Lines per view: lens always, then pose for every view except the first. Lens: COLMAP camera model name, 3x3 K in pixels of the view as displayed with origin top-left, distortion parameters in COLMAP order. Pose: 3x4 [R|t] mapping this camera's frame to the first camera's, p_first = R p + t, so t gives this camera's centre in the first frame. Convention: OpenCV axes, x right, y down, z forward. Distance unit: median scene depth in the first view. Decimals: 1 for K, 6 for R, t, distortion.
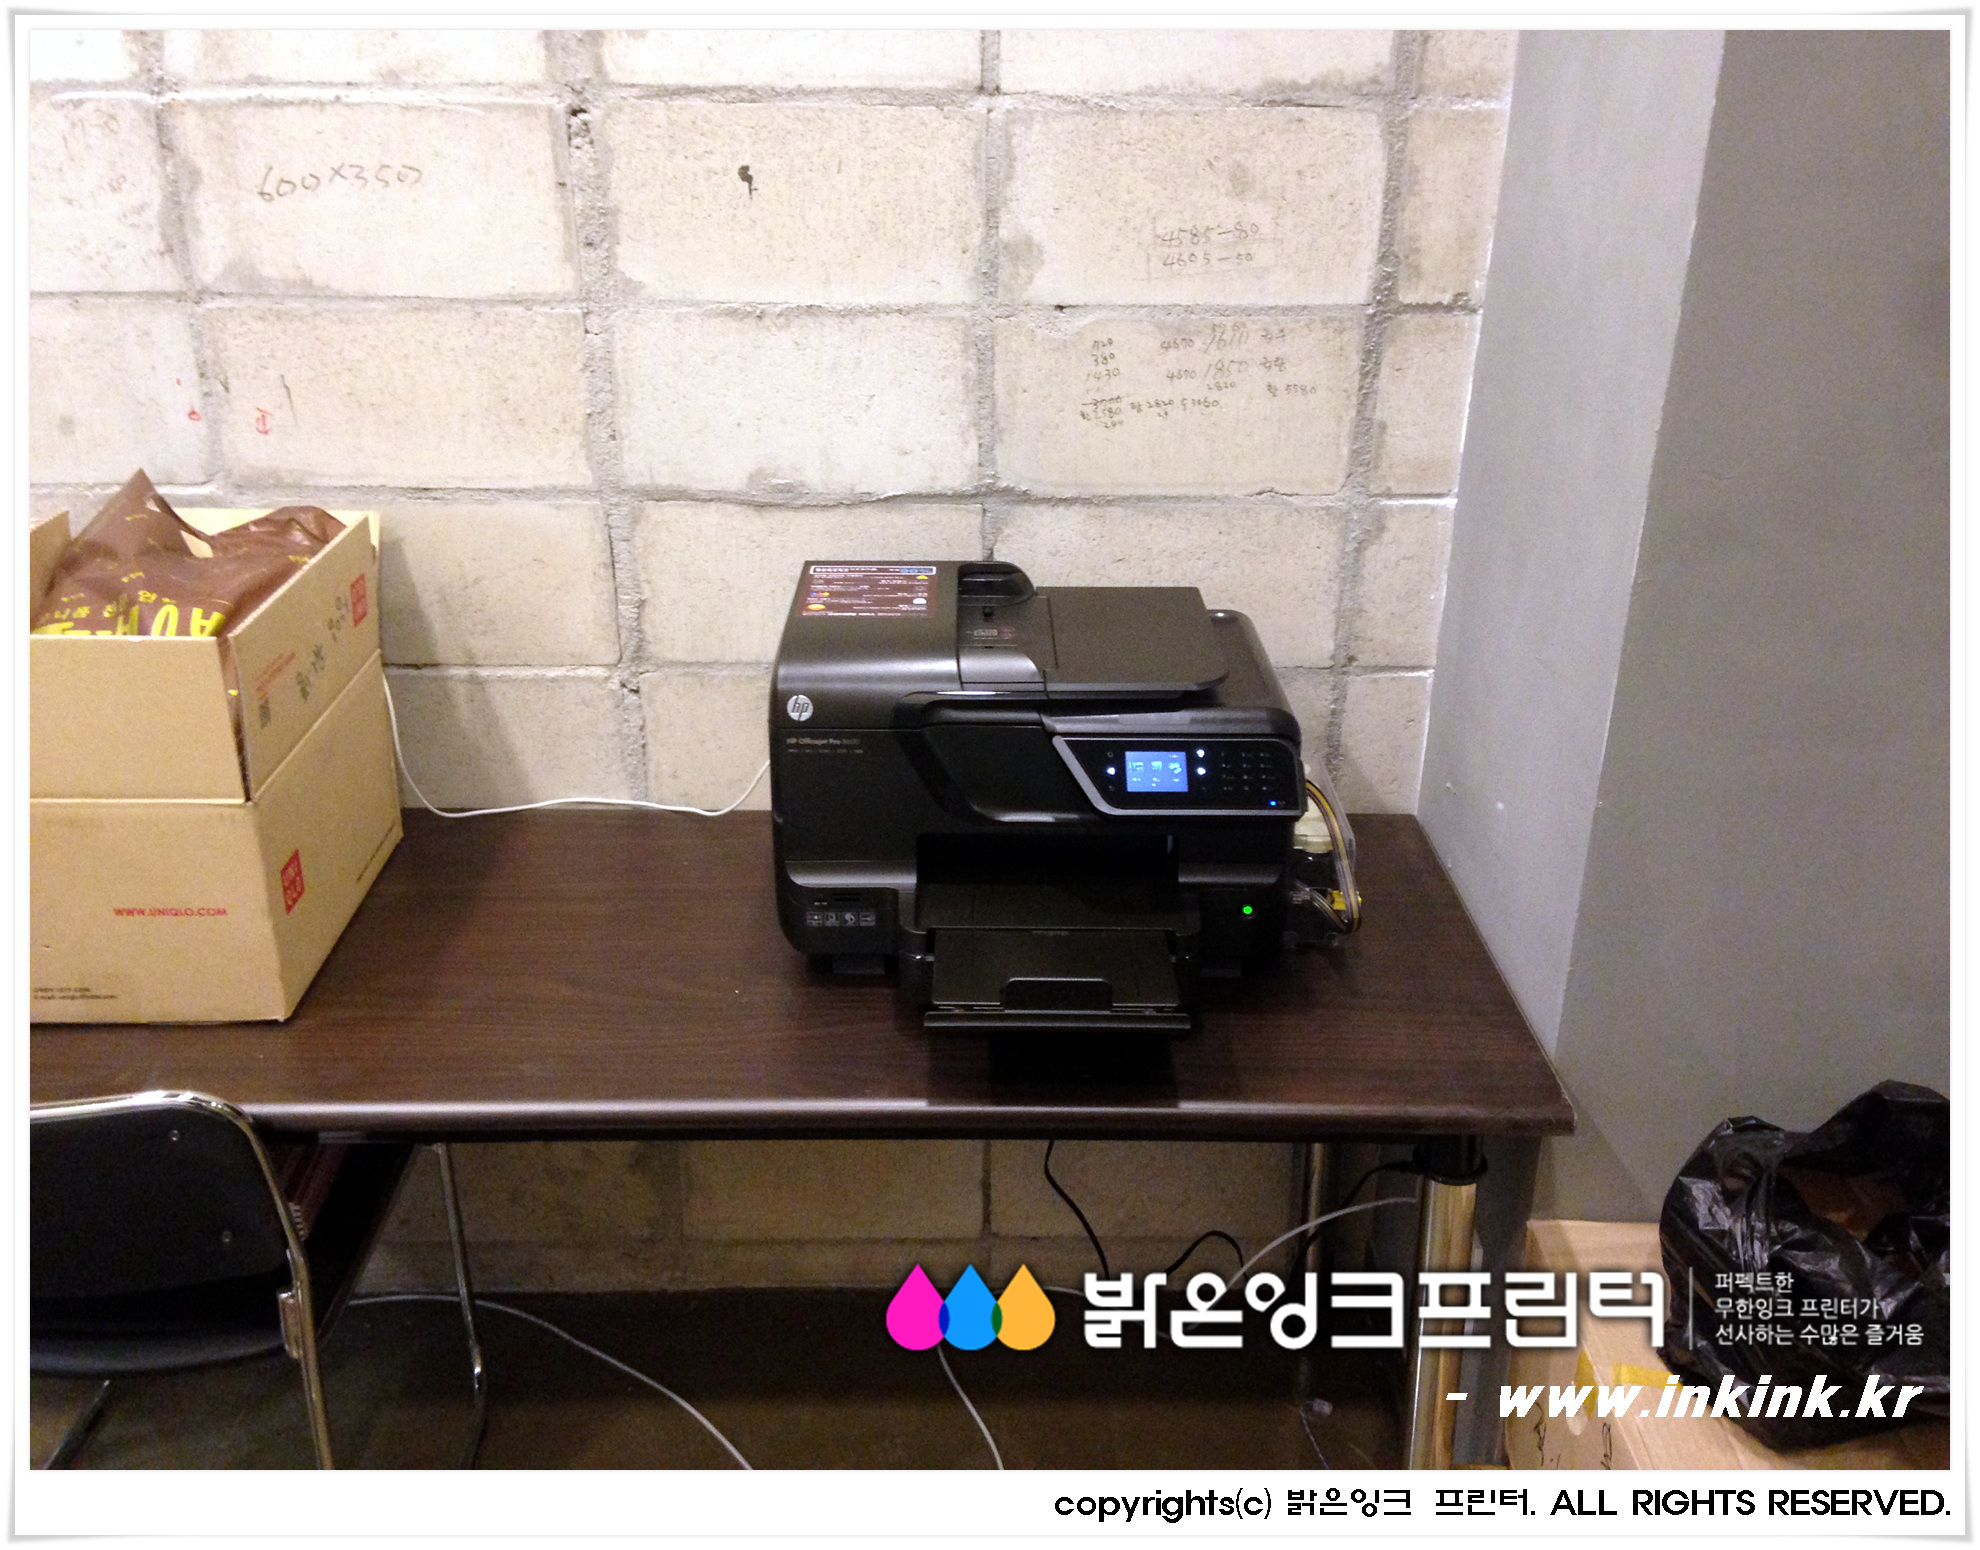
lens RADIAL K [[1737.3, 0, 968.0], [0, 1737.3, 770.1], [0, 0, 1]] dist [0.208581, -0.350782]
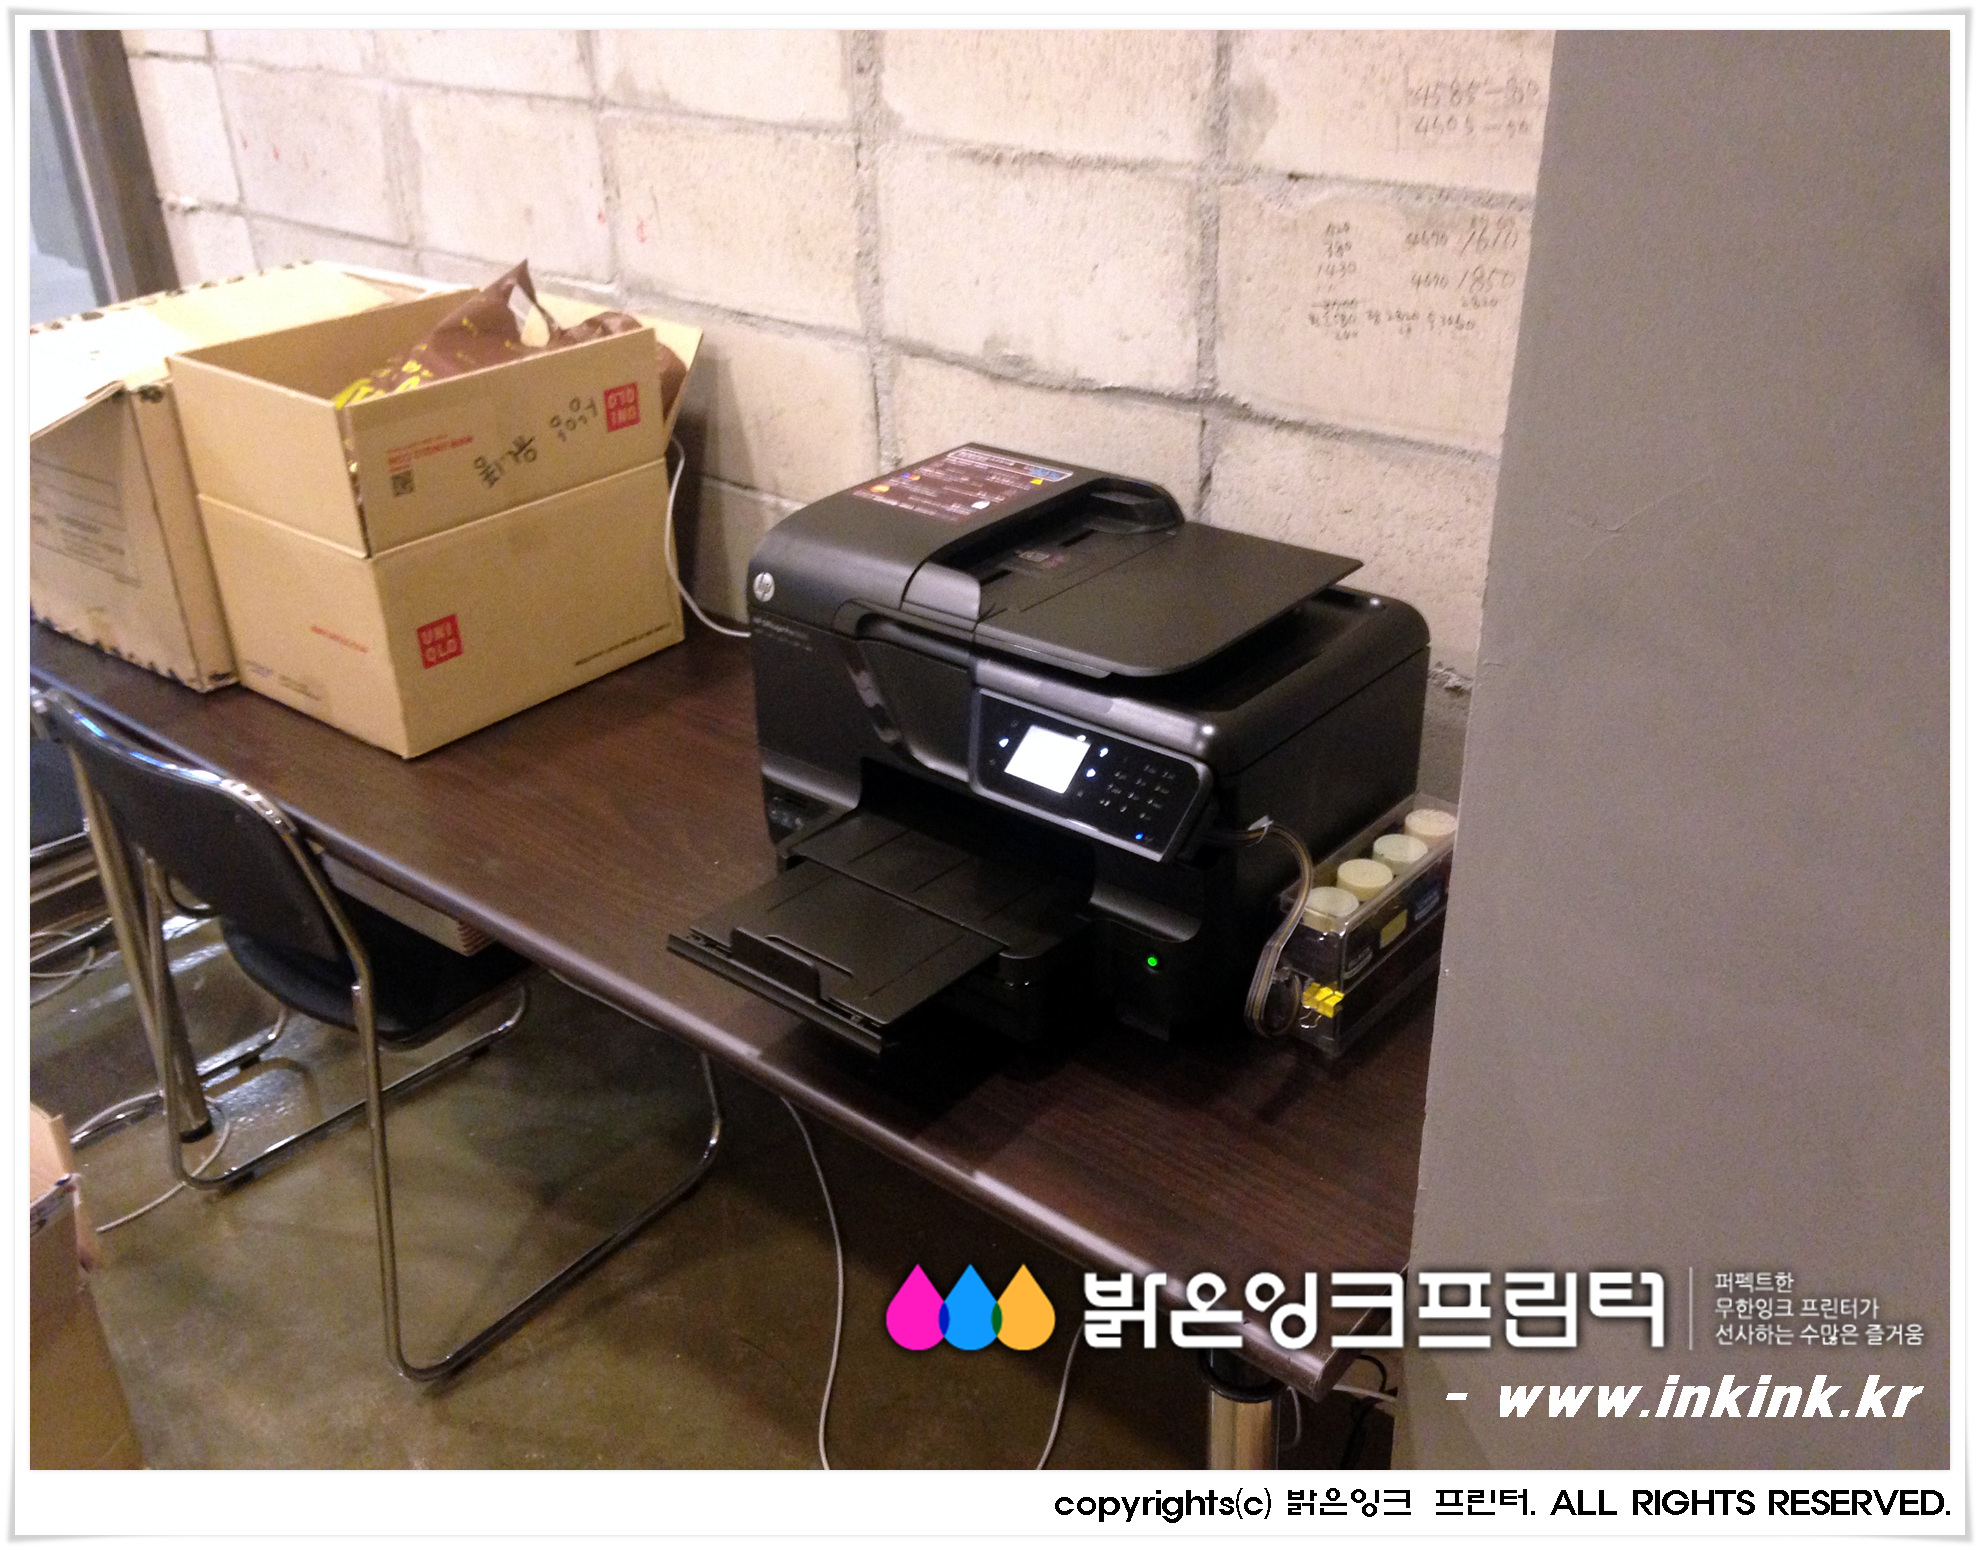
lens RADIAL K [[1737.3, 0, 968.0], [0, 1737.3, 770.1], [0, 0, 1]] dist [0.208581, -0.350782]
pose [[0.764168, 0.278398, -0.581843, 0.479810], [-0.234627, 0.960239, 0.151302, -0.093741], [0.600830, 0.020896, 0.799103, 0.280946]]
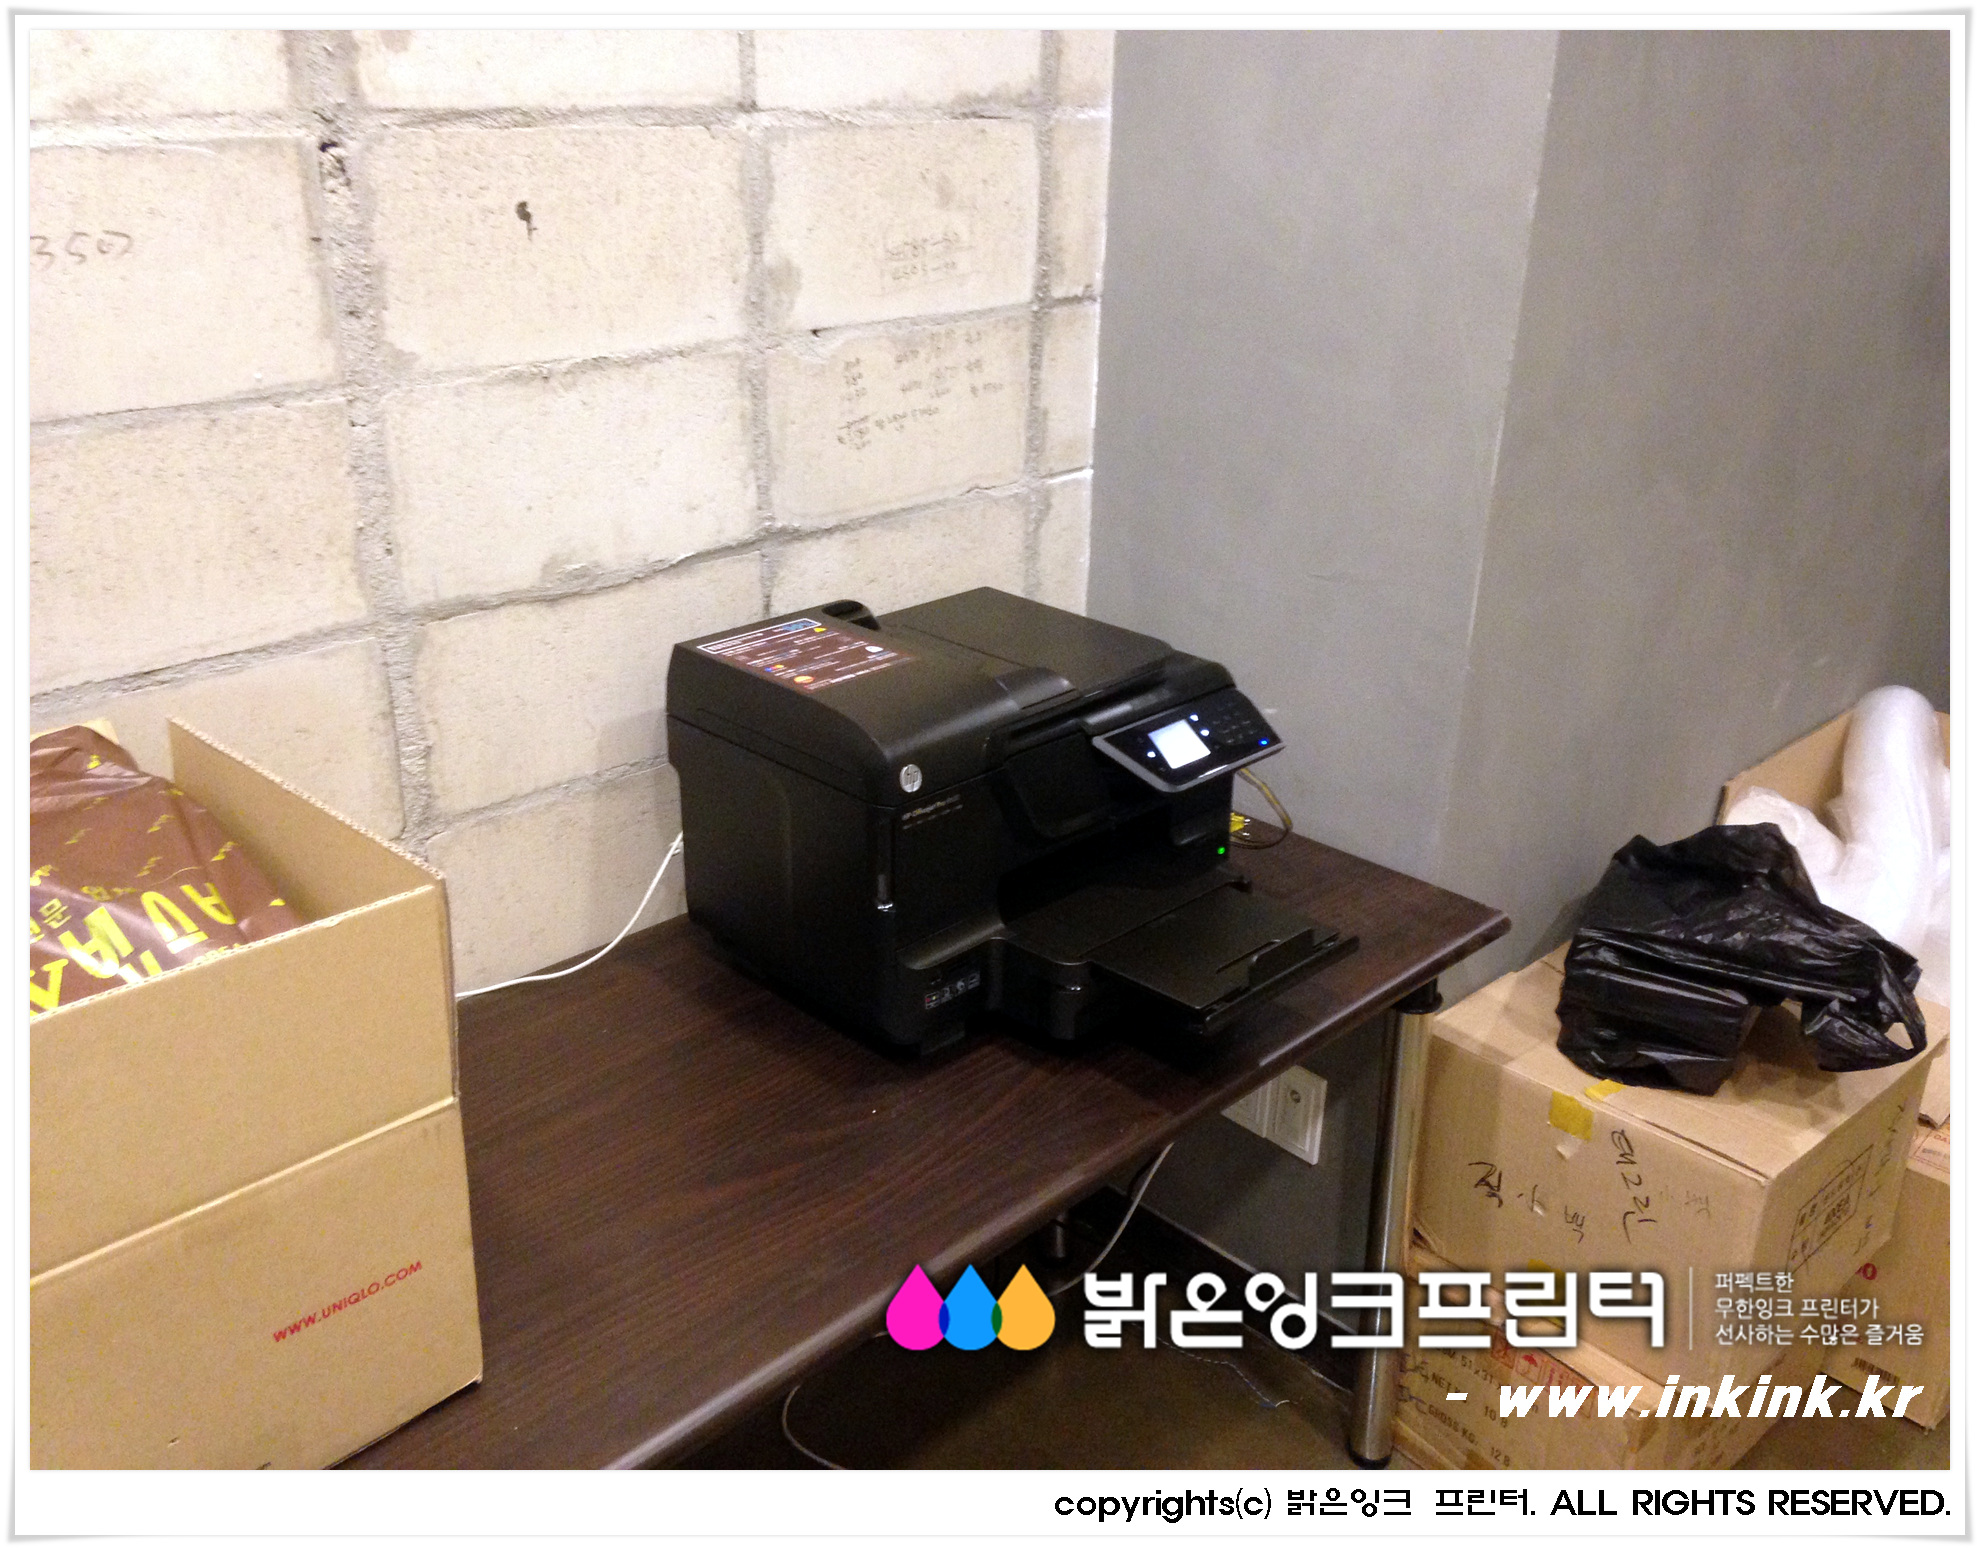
lens RADIAL K [[1737.3, 0, 968.0], [0, 1737.3, 770.1], [0, 0, 1]] dist [0.208581, -0.350782]
pose [[0.706796, -0.267392, 0.654936, -0.581522], [0.274482, 0.956940, 0.094476, -0.102347], [-0.651997, 0.112993, 0.749755, 0.255397]]
